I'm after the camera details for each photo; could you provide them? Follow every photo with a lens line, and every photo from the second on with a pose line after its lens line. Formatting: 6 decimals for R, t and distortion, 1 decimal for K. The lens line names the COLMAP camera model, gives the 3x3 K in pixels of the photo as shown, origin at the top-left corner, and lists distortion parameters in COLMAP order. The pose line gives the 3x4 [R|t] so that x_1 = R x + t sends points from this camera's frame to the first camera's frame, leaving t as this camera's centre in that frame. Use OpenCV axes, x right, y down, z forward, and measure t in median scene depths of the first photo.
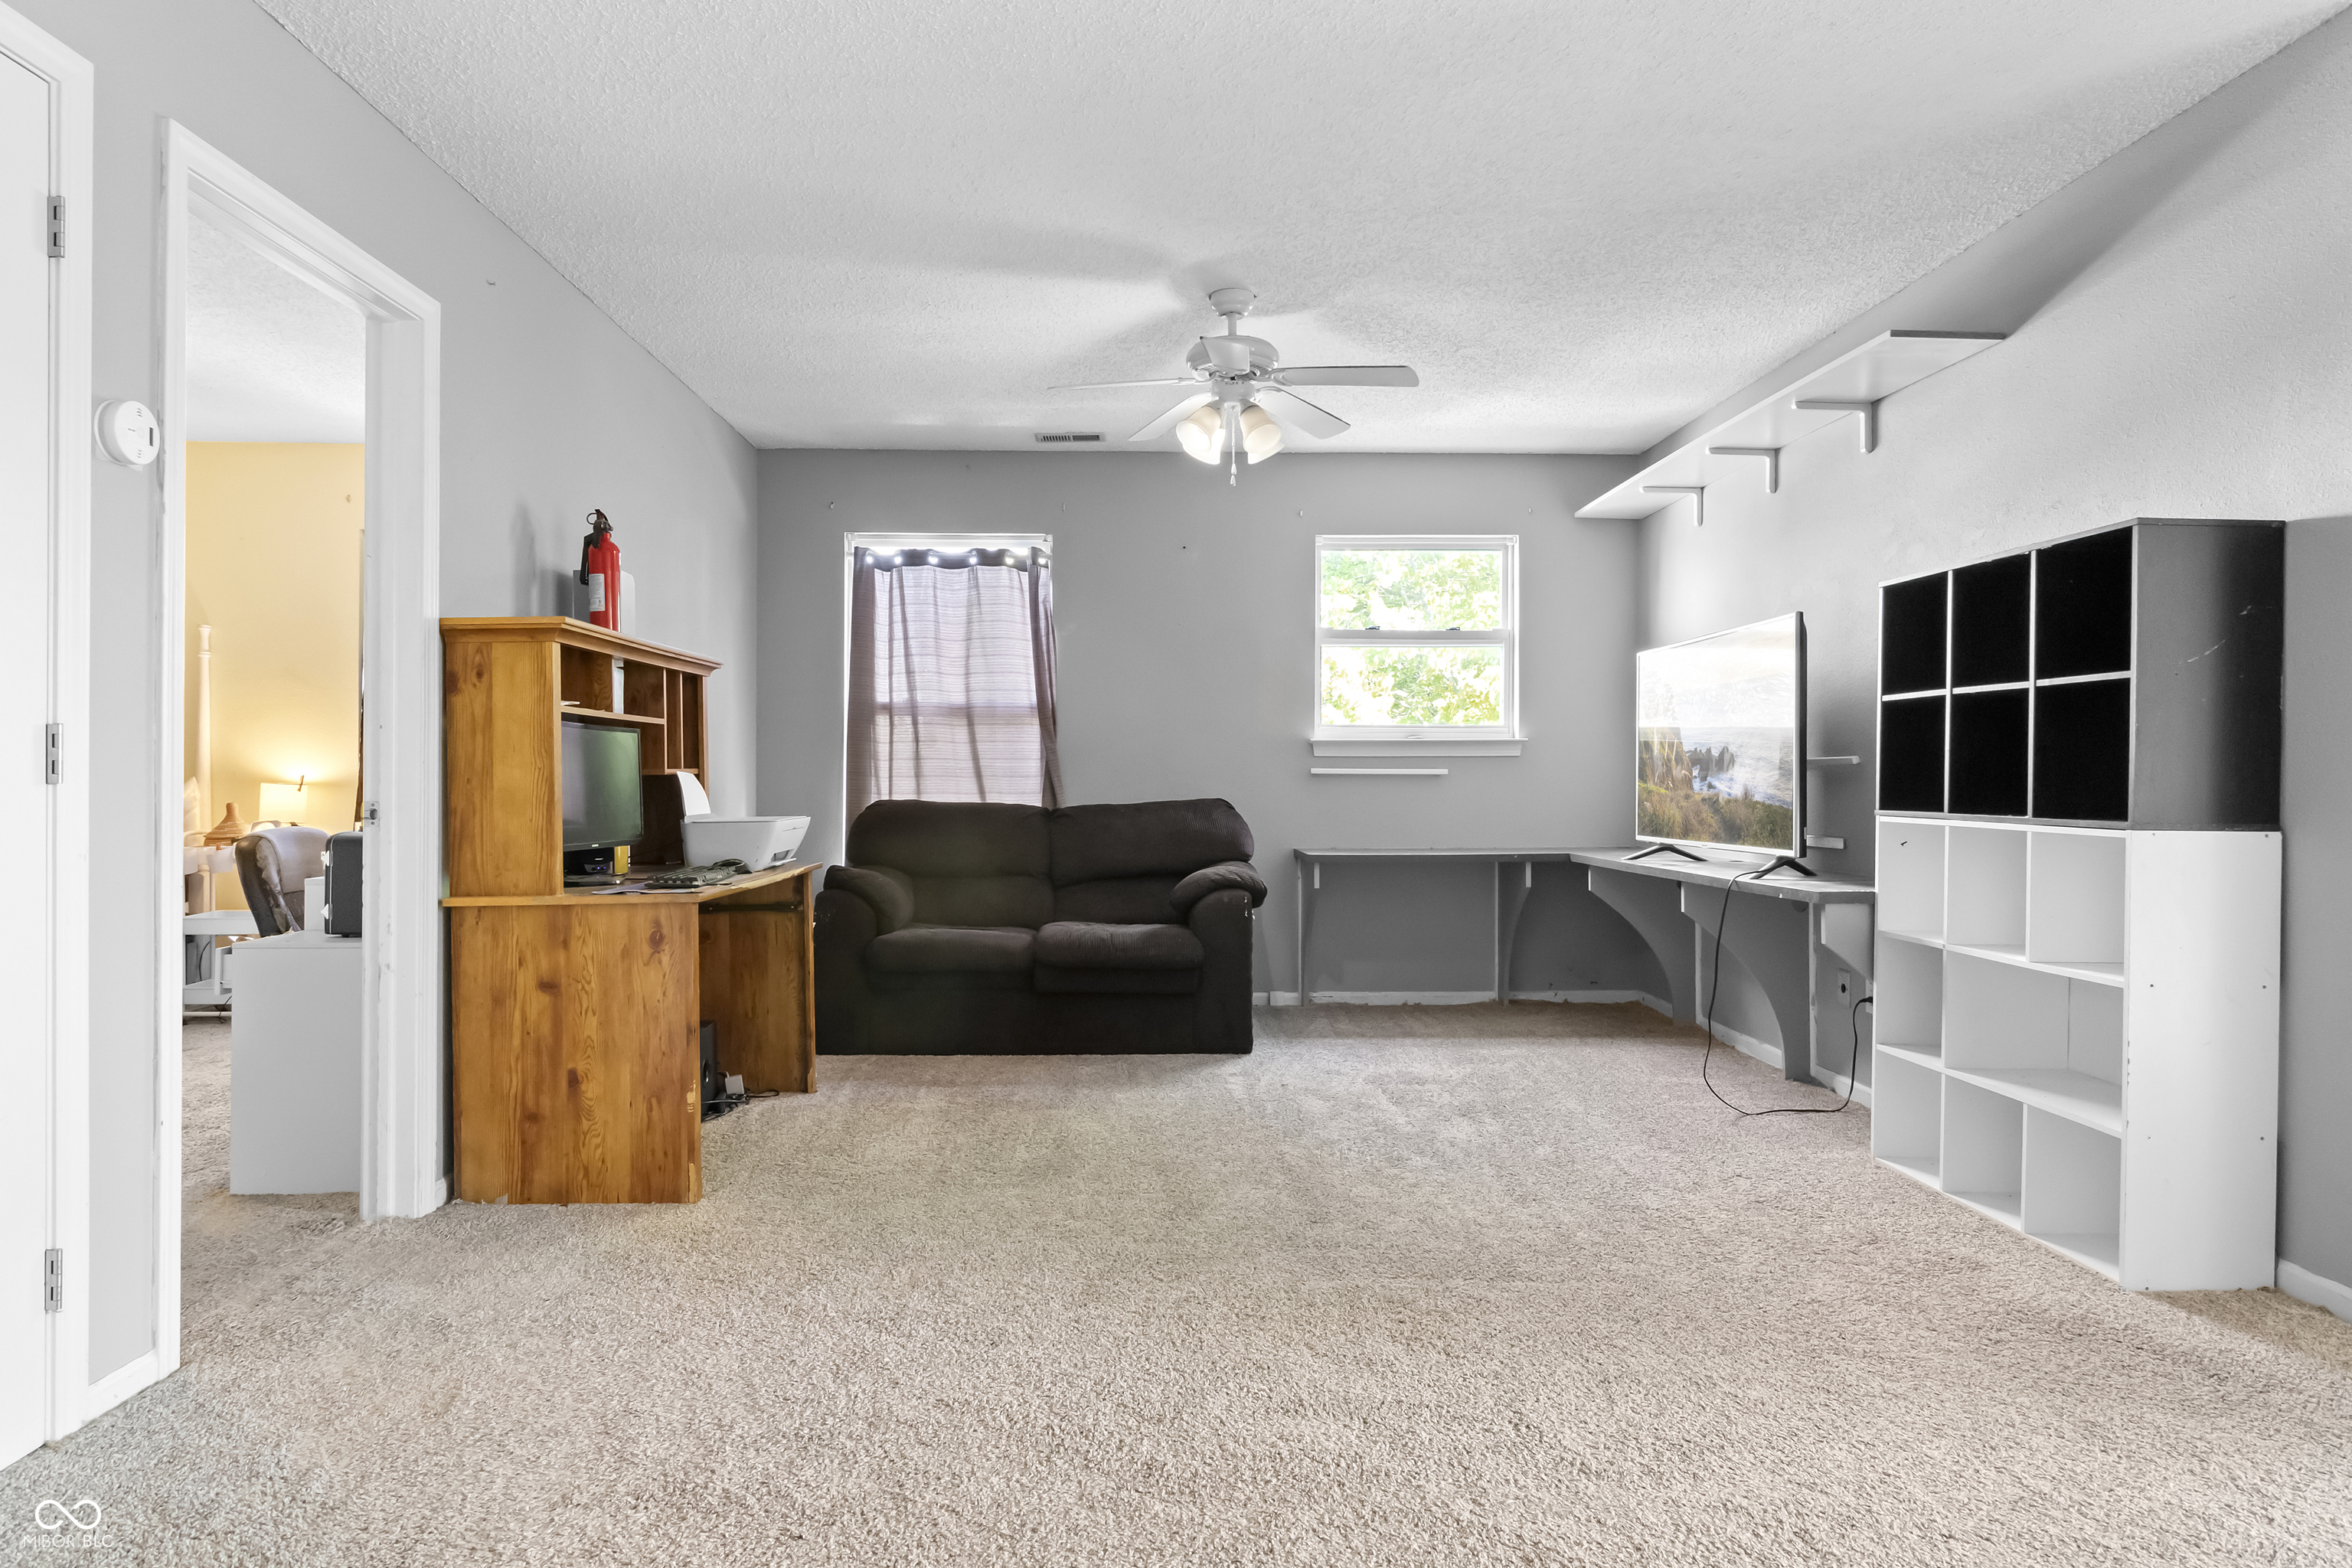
lens RADIAL K [[1365.6, 0, 1172.9], [0, 1365.6, 787.4], [0, 0, 1]] dist [0.000856, -0.003428]
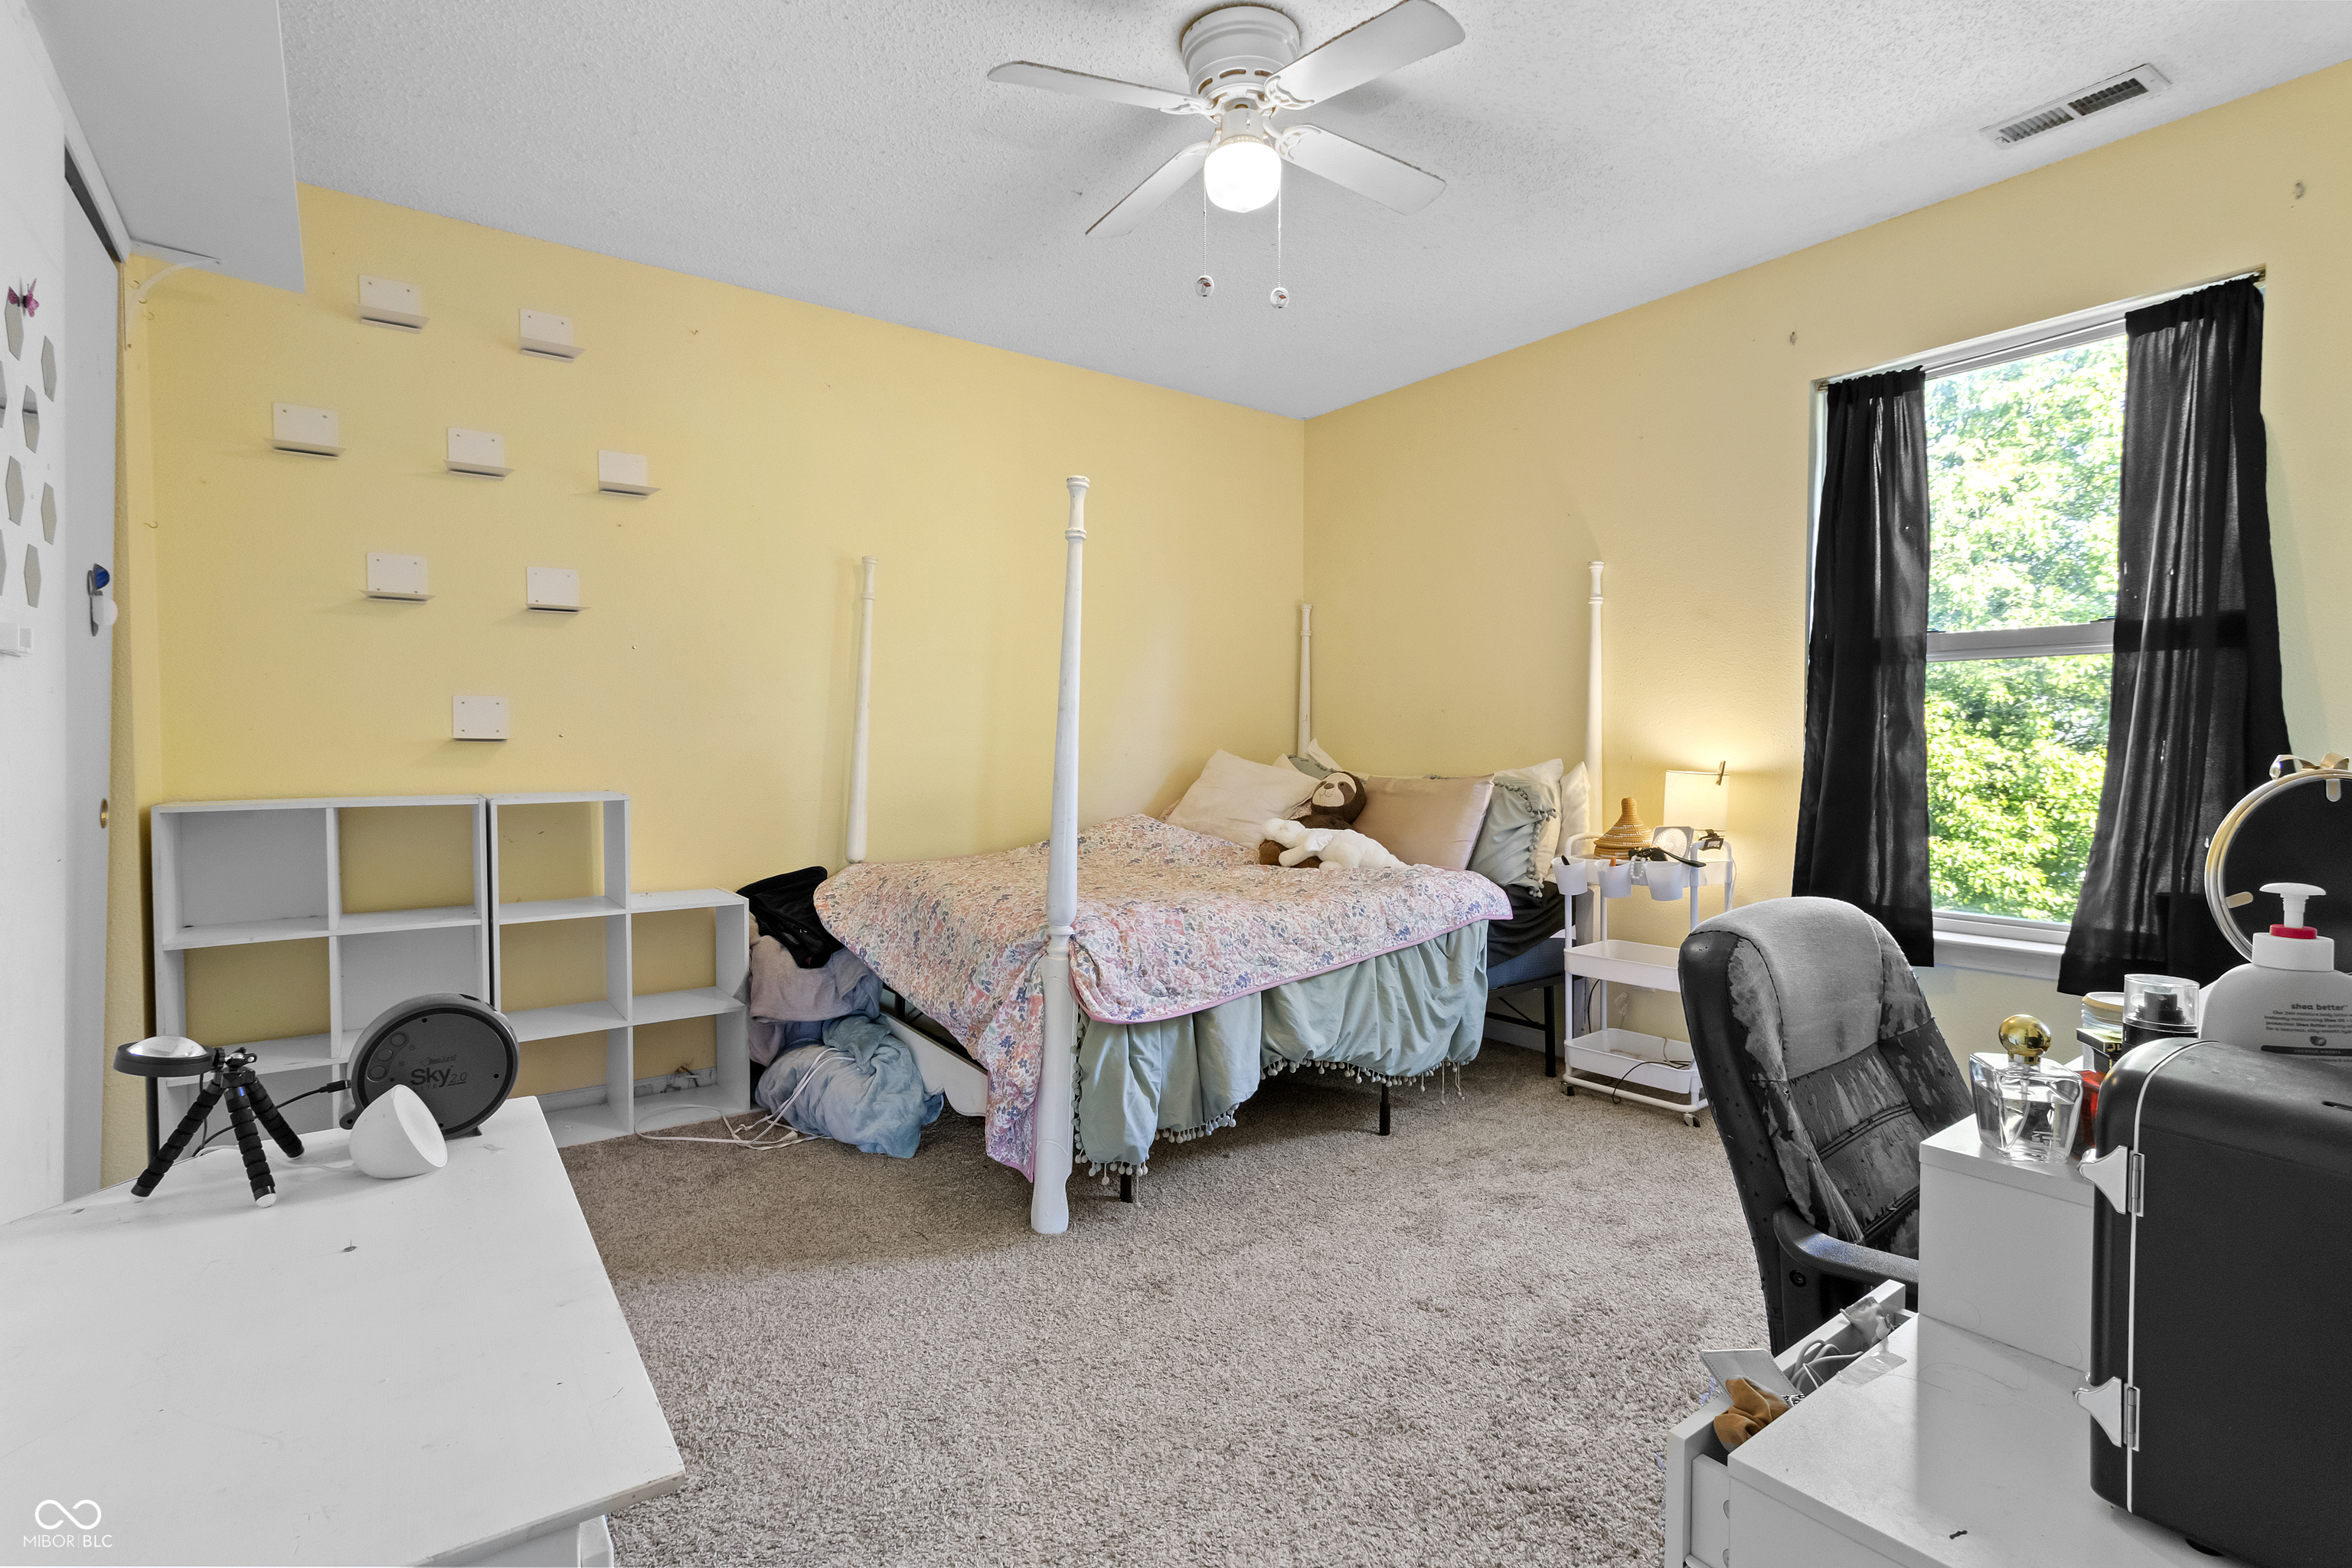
lens RADIAL K [[1104.1, 0, 1173.9], [0, 1104.1, 779.6], [0, 0, 1]] dist [0.000937, 0.000133]
pose [[0.562805, 0.015657, -0.826442, -0.350293], [0.001034, 0.999806, 0.019646, -0.010920], [0.826589, -0.011911, 0.562680, 0.483669]]
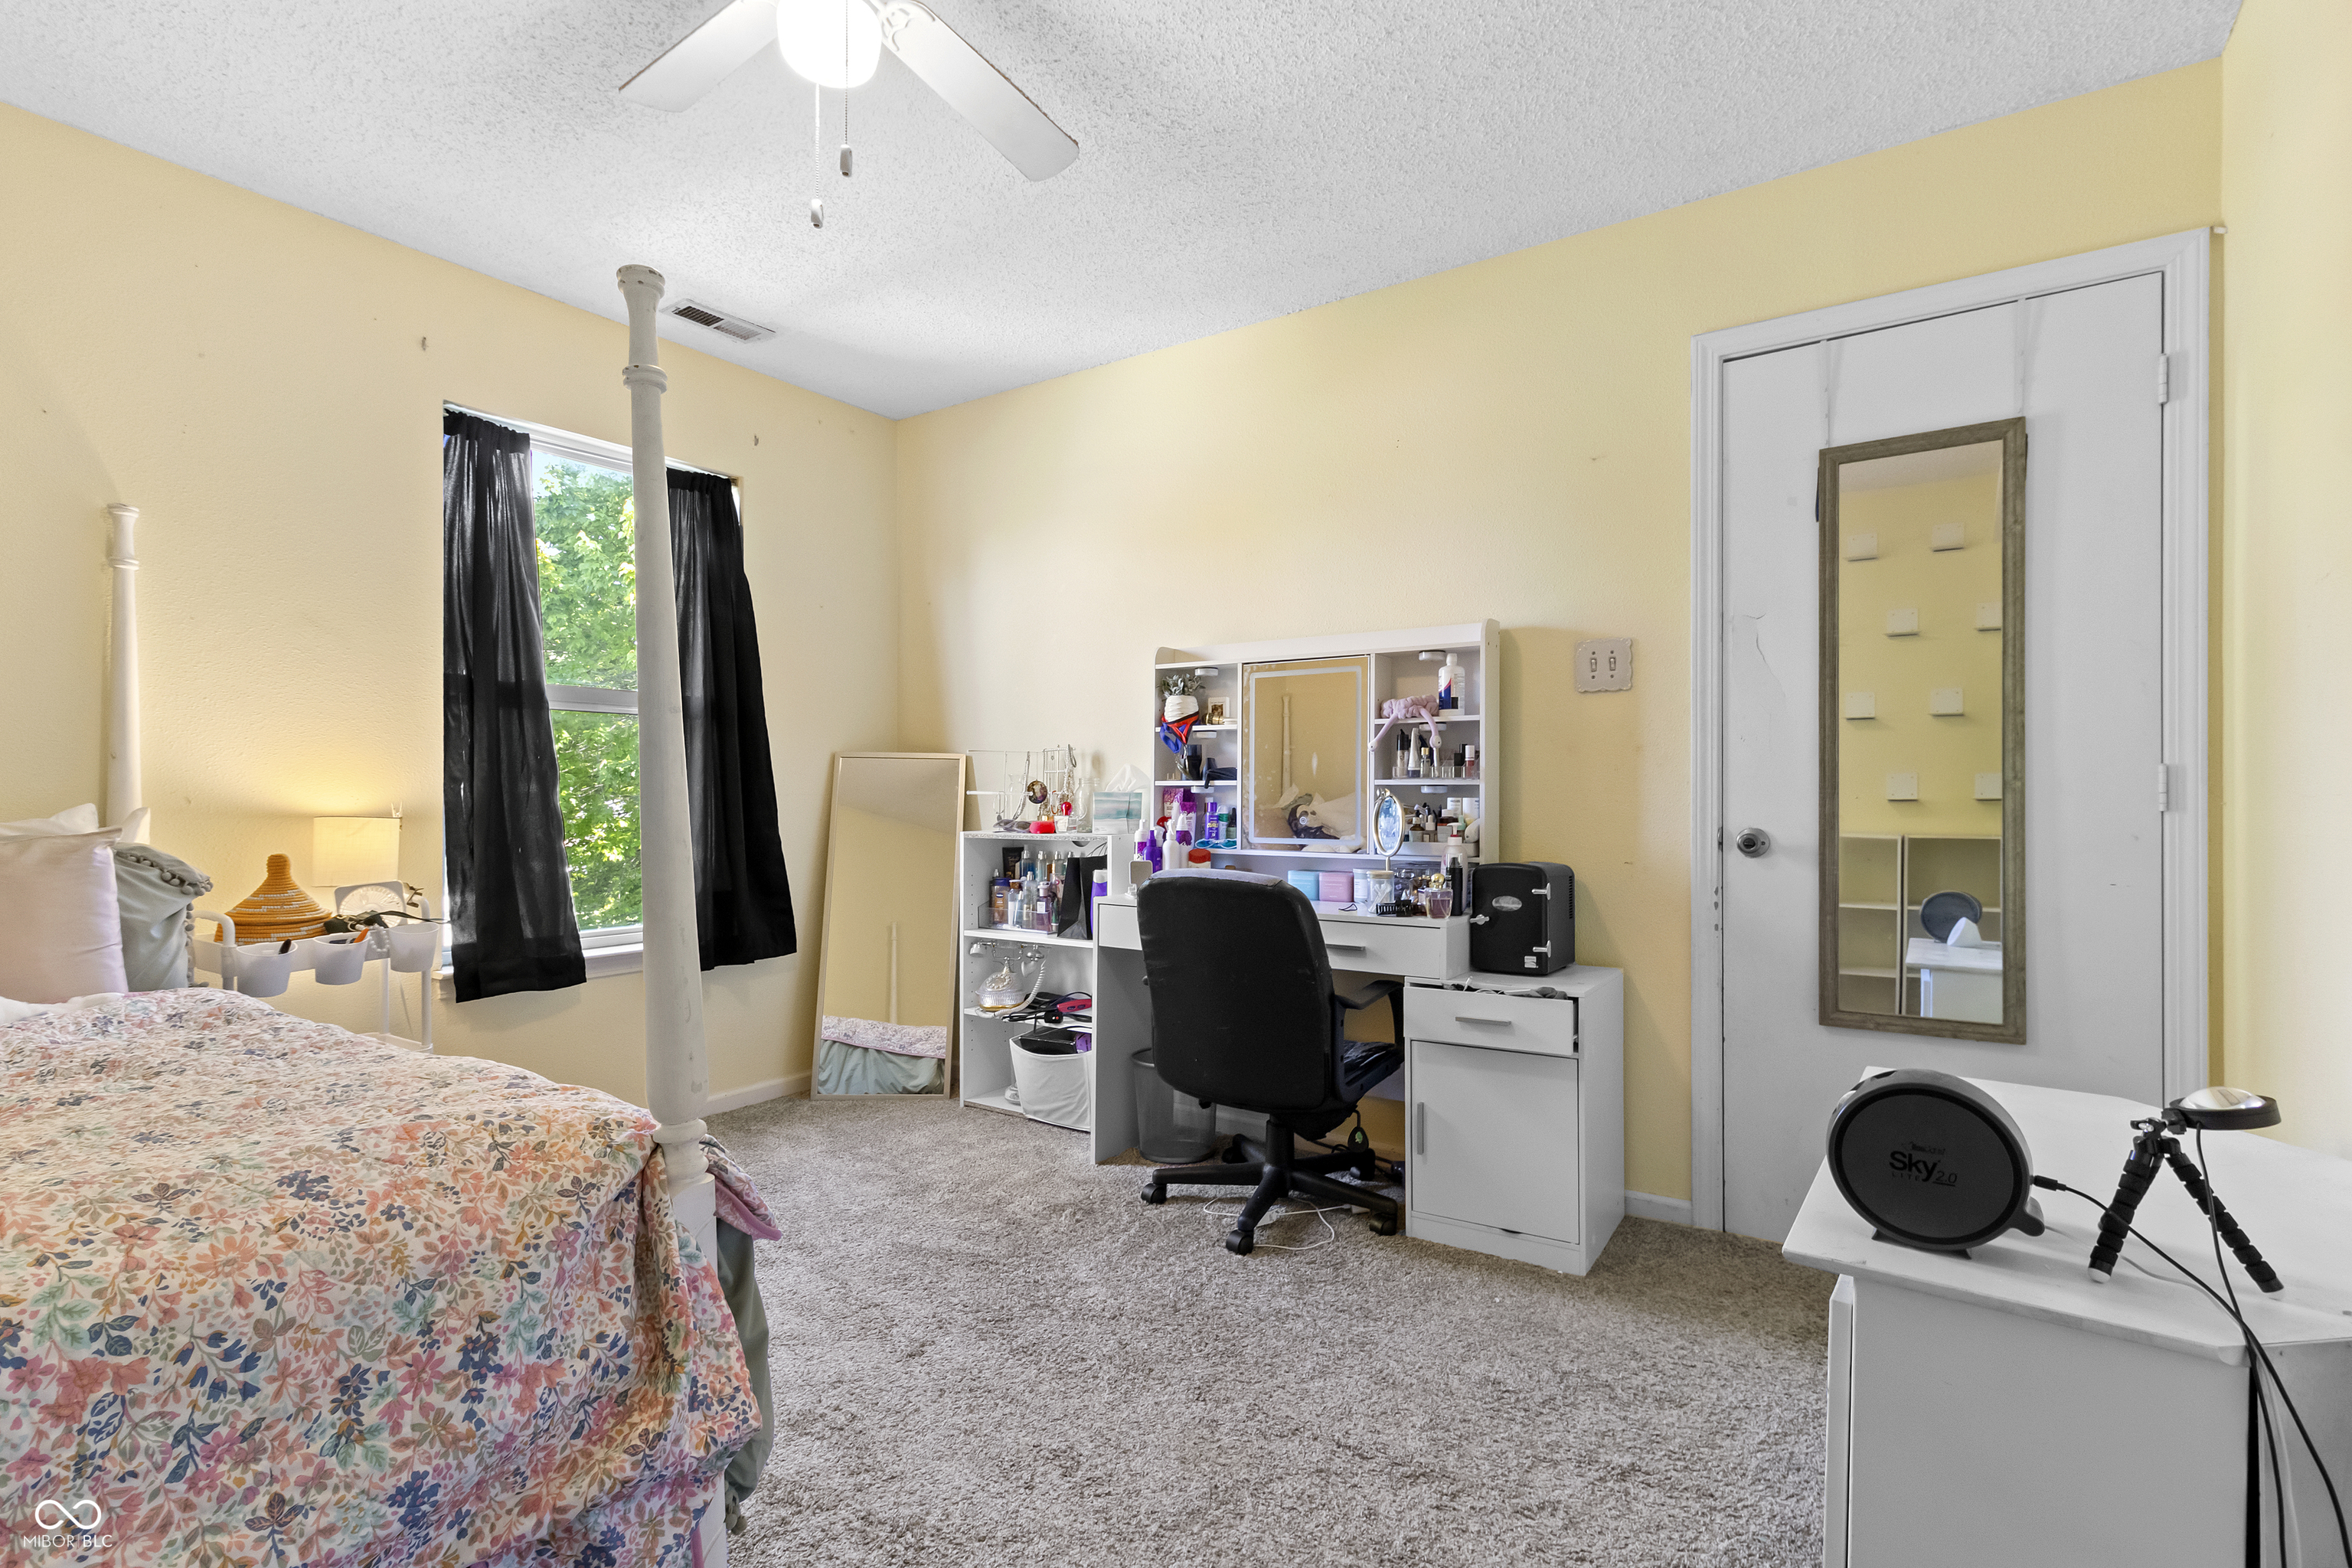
lens RADIAL K [[1104.1, 0, 1176.3], [0, 1104.1, 793.0], [0, 0, 1]] dist [0.000937, 0.000133]
pose [[0.585504, -0.006423, 0.810644, -0.855022], [0.003283, 0.999979, 0.005552, -0.014802], [-0.810663, -0.000589, 0.585513, 0.472625]]
